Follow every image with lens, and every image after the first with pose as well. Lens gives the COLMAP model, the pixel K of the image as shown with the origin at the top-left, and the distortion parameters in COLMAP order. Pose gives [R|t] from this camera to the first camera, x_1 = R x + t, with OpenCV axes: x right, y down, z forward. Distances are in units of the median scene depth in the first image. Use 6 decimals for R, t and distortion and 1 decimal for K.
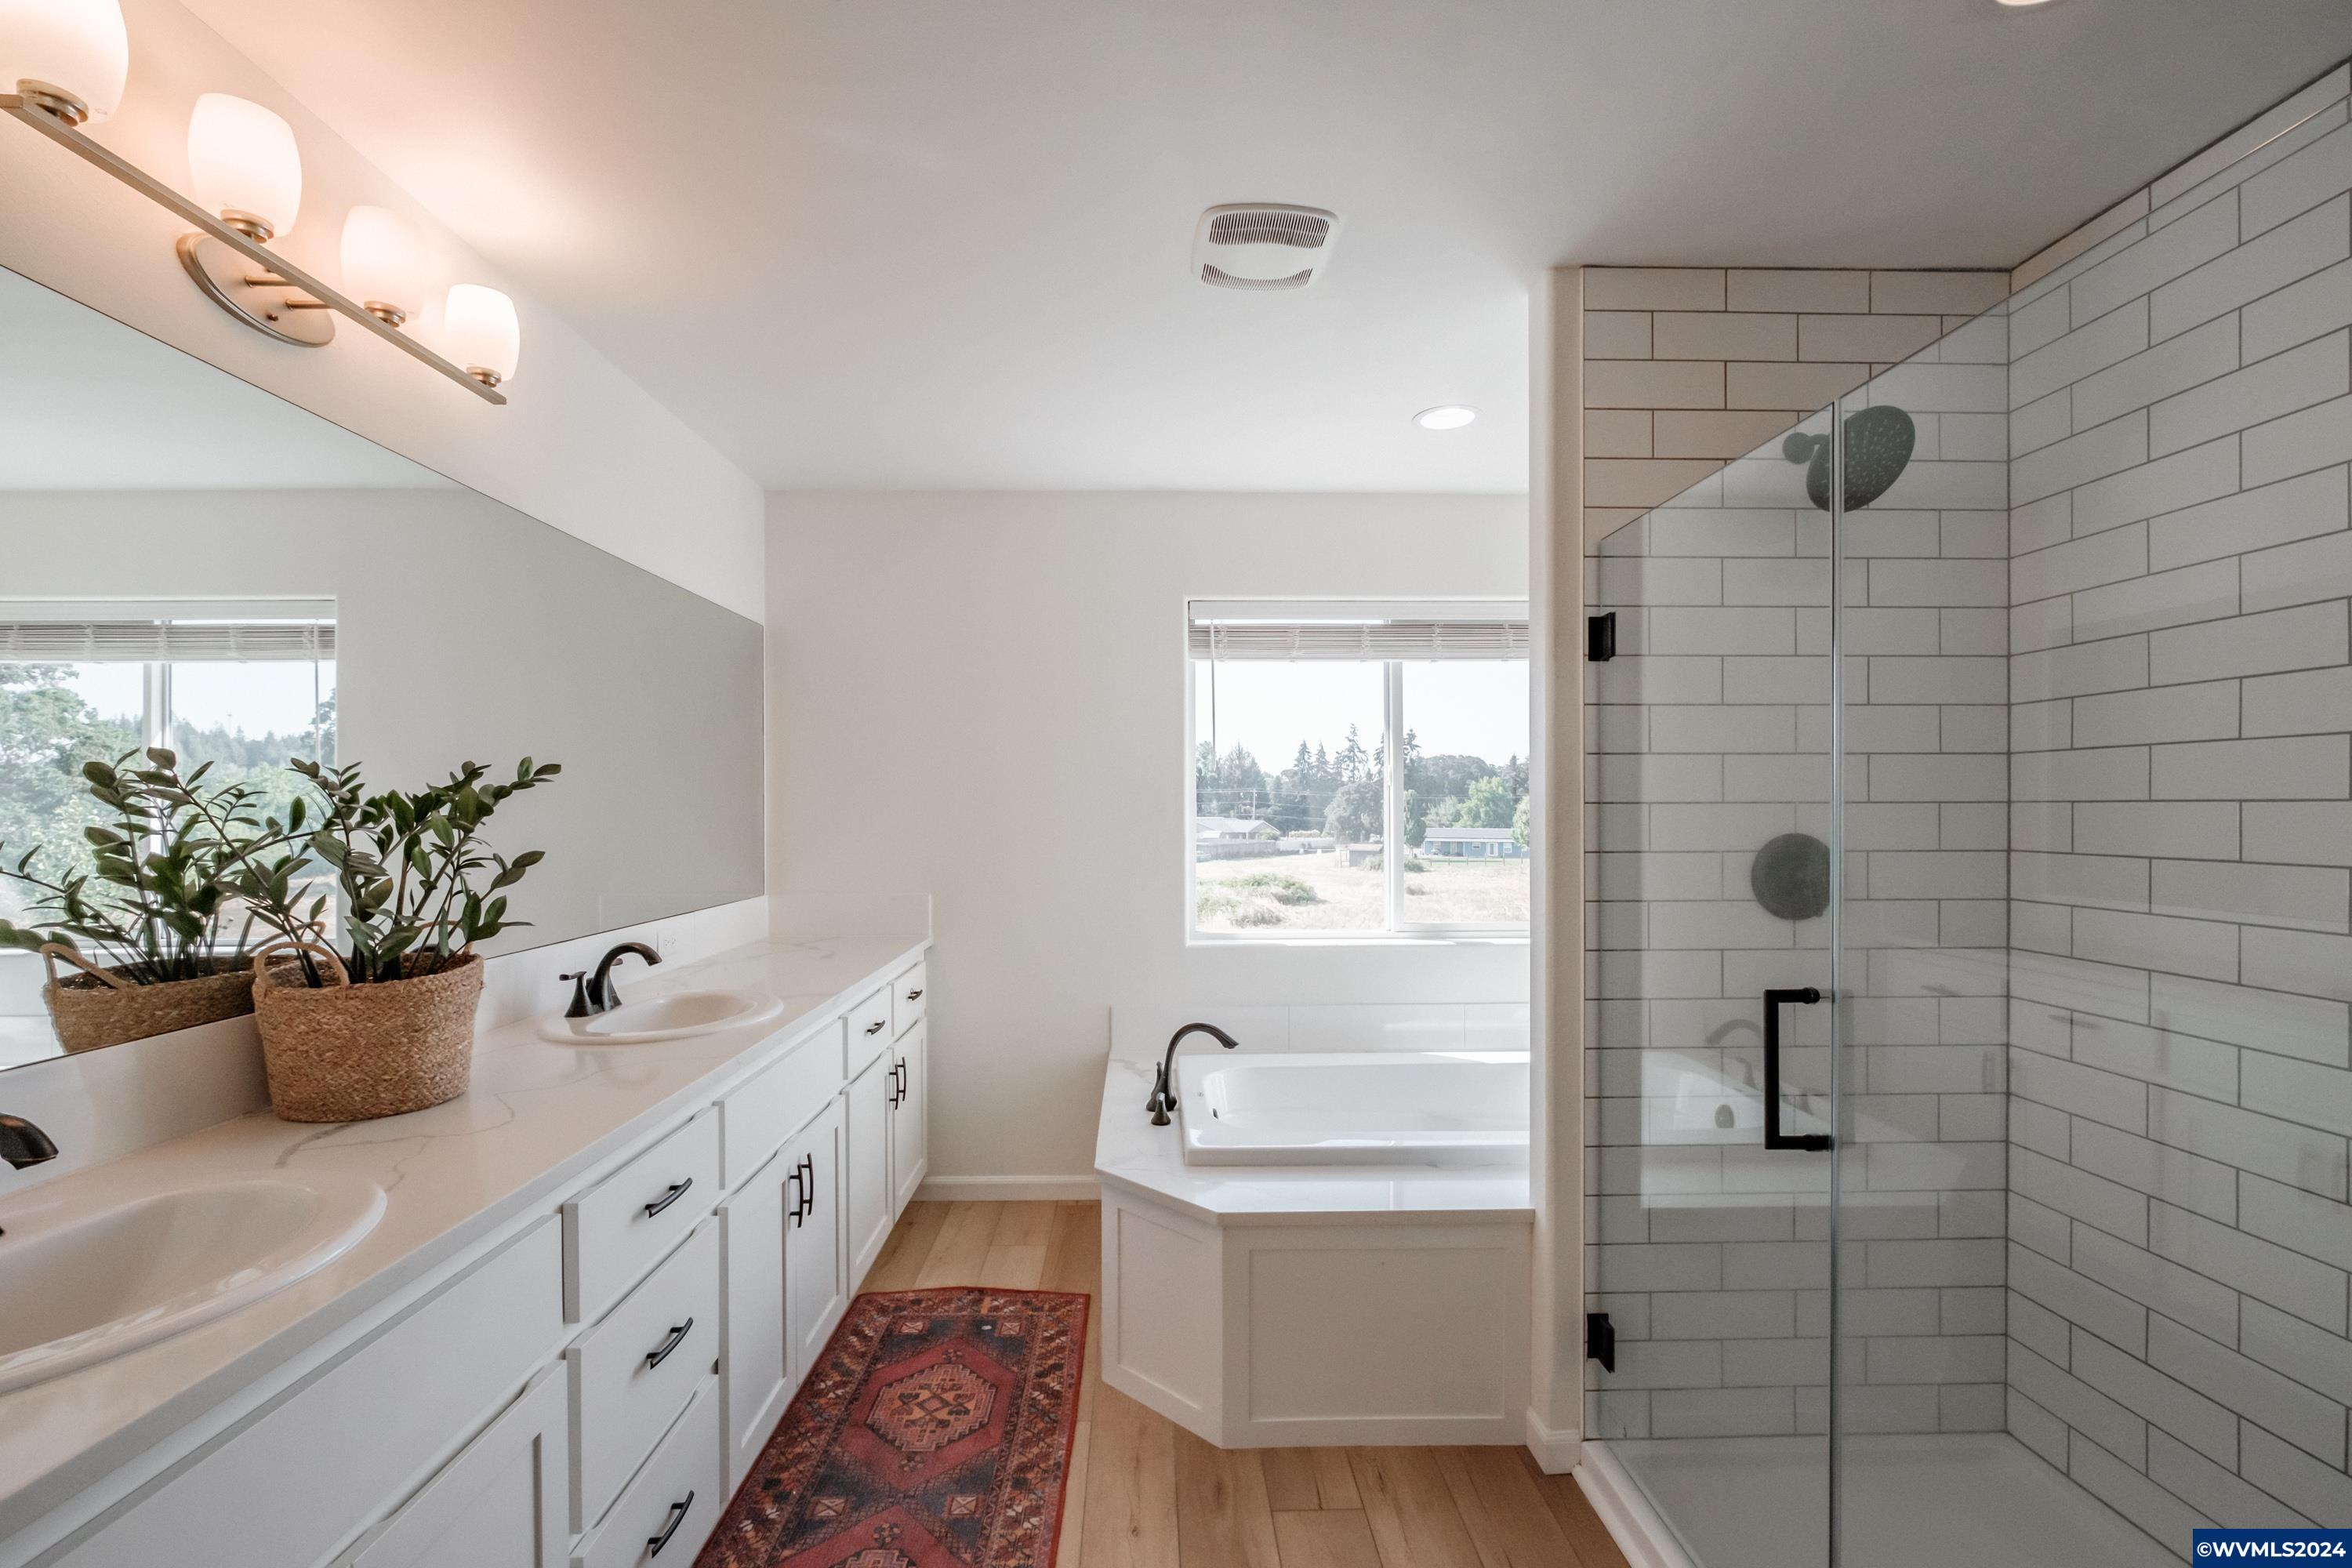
lens RADIAL K [[1021.7, 0, 1165.5], [0, 1021.7, 790.9], [0, 0, 1]] dist [0.000191, 0.000528]
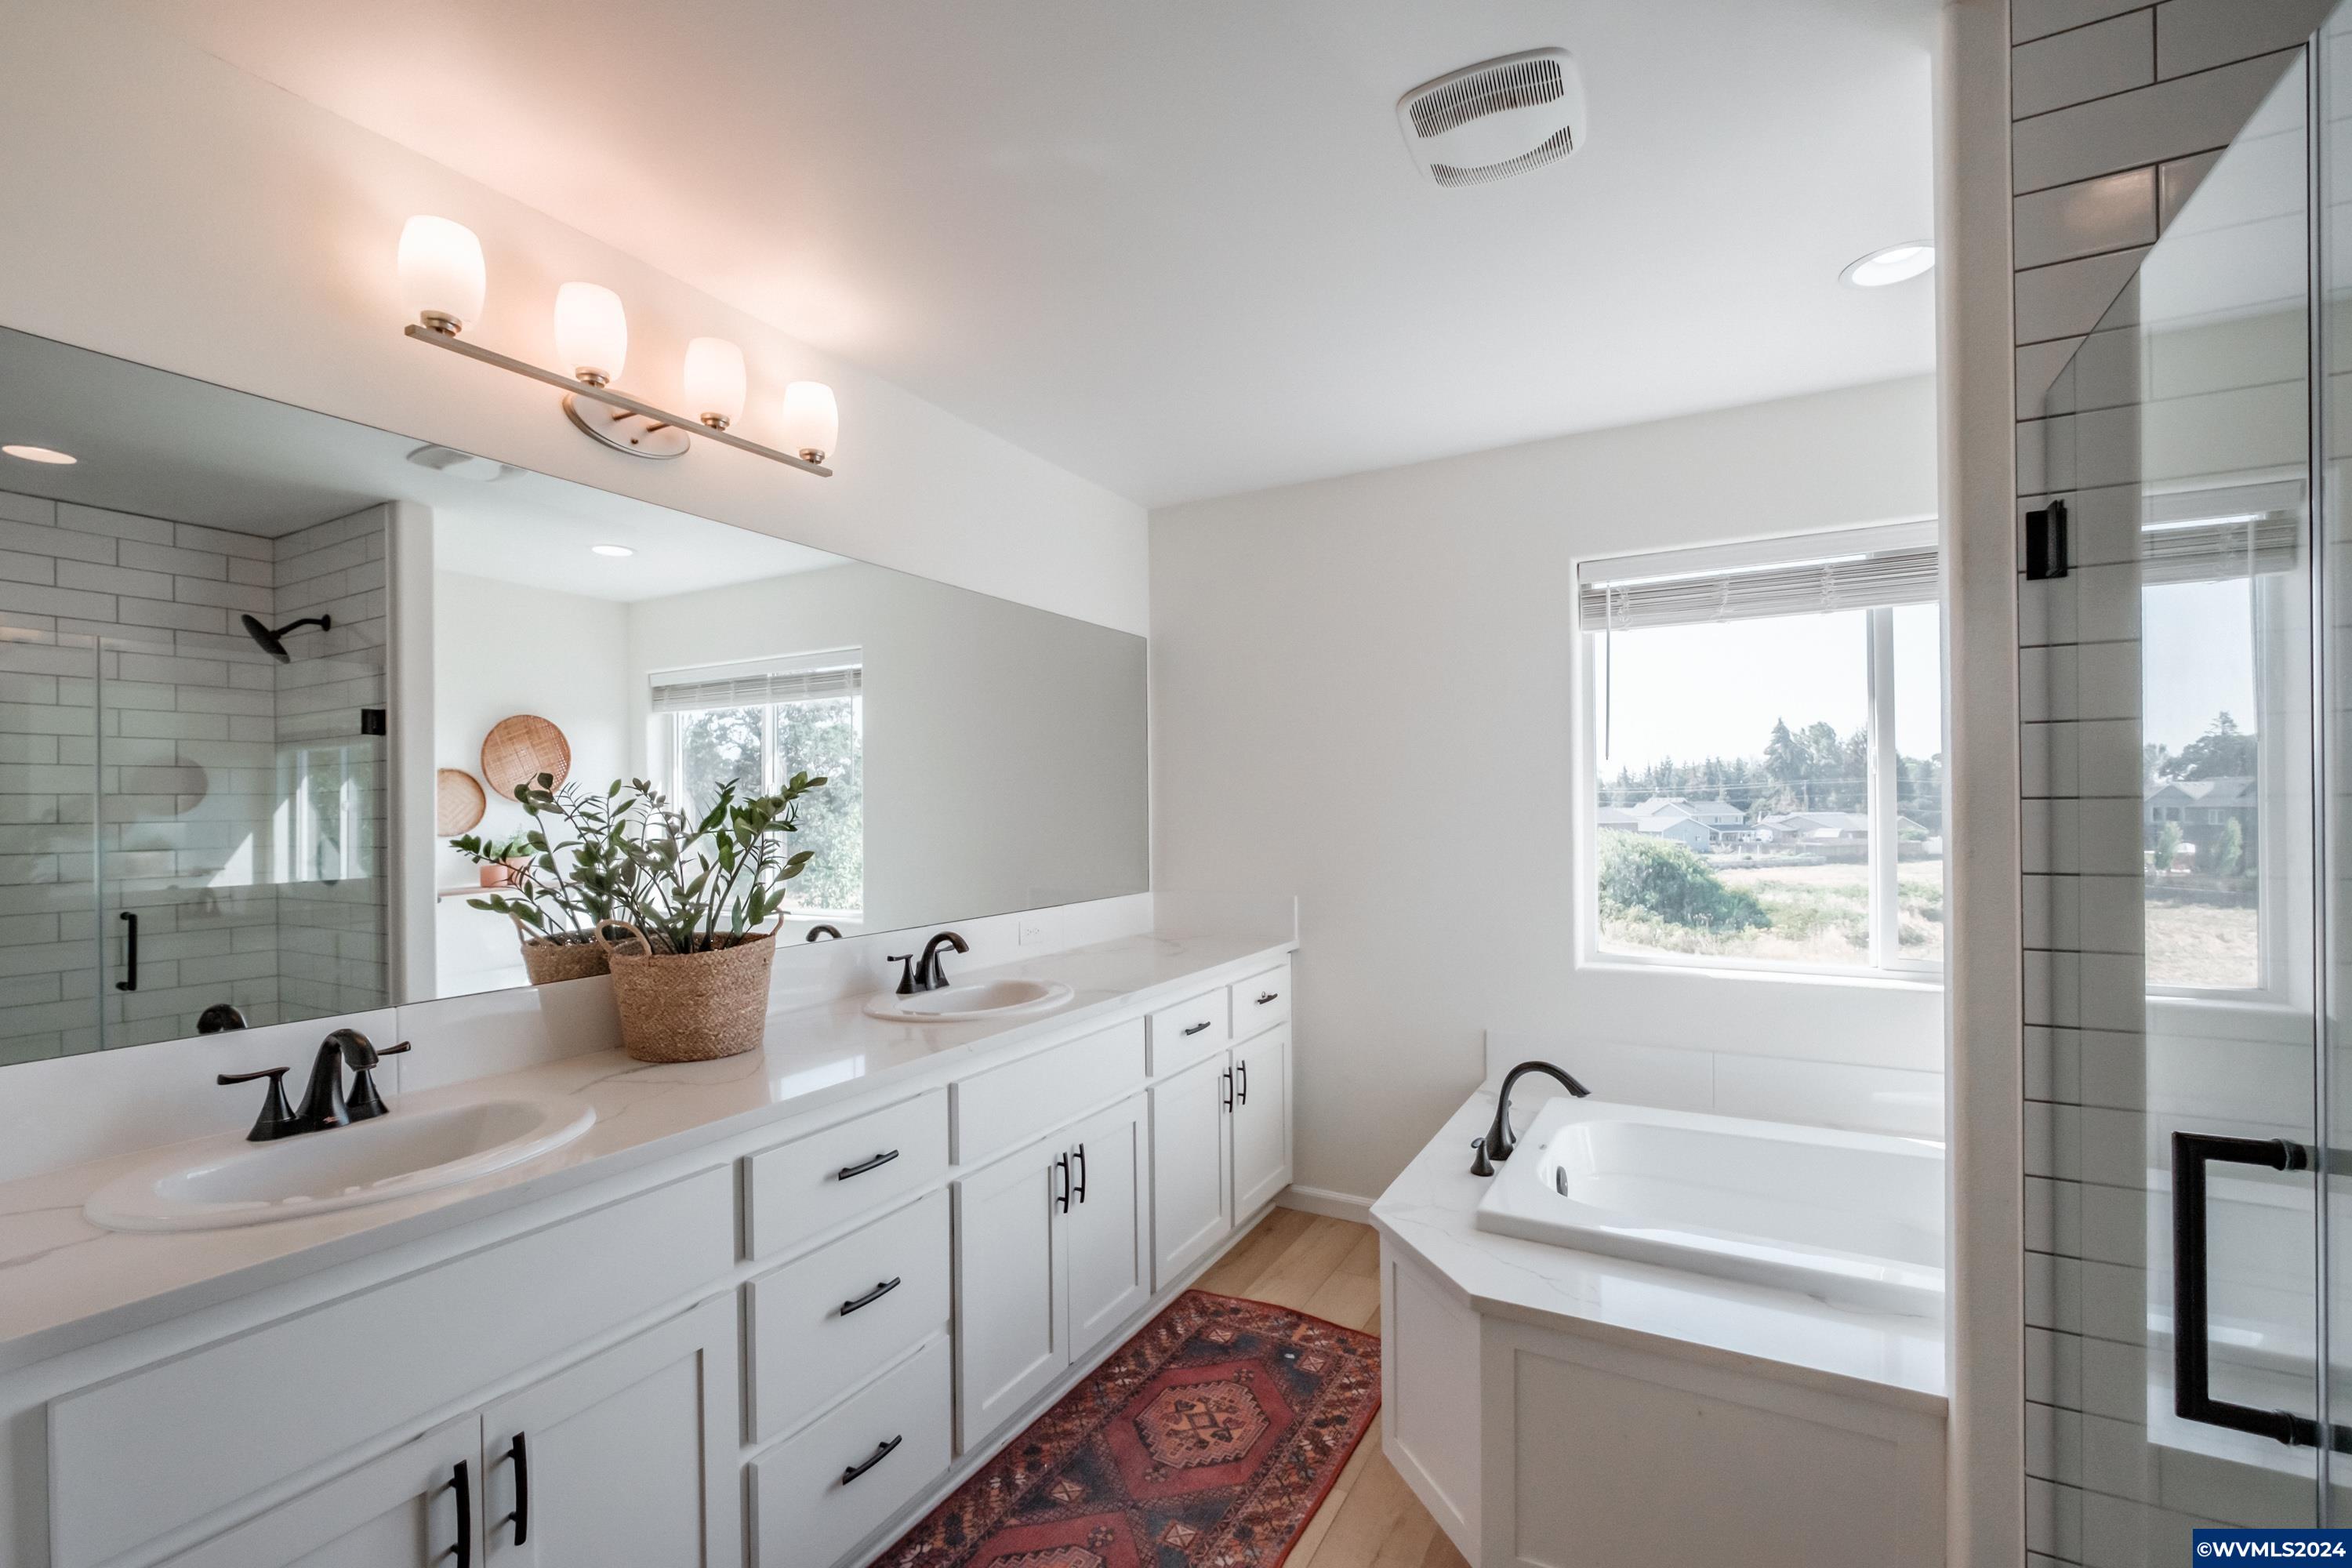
lens RADIAL K [[1021.7, 0, 1165.5], [0, 1021.7, 790.9], [0, 0, 1]] dist [0.000191, 0.000528]
pose [[0.859620, -0.015460, -0.510699, 0.259049], [0.017125, 0.999852, -0.001443, -0.001412], [0.510646, -0.007505, 0.859758, 0.150528]]
